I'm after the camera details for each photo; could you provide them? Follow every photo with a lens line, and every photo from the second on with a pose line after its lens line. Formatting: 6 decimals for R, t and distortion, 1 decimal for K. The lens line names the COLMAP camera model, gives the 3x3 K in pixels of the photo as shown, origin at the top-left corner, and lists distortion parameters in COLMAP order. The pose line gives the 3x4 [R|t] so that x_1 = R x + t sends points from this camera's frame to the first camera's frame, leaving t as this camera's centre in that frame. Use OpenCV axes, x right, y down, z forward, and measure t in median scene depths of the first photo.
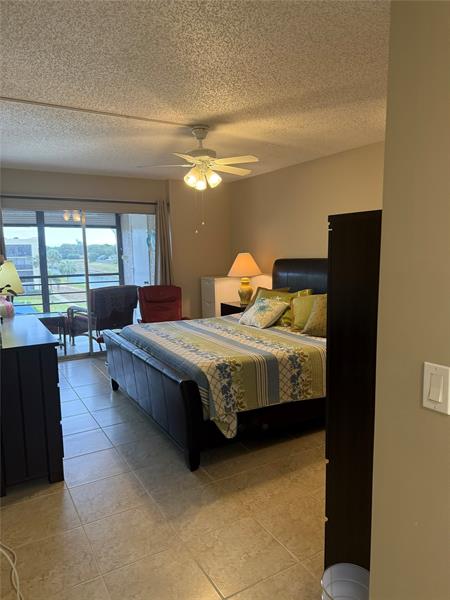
lens RADIAL K [[432.7, 0, 225.0], [0, 432.7, 300.0], [0, 0, 1]] dist [0.000158, -0.000288]
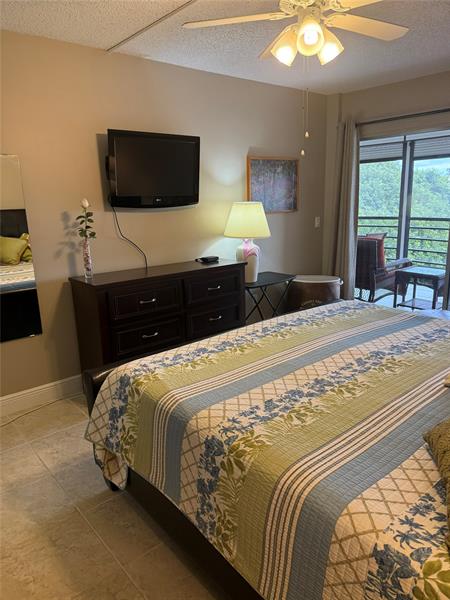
lens RADIAL K [[419.3, 0, 225.4], [0, 419.3, 280.8], [0, 0, 1]] dist [-0.042314, -0.000608]
pose [[0.184006, 0.202503, -0.961839, 0.528388], [-0.095231, 0.977617, 0.187607, -0.109577], [0.978301, 0.057076, 0.199172, 0.916283]]
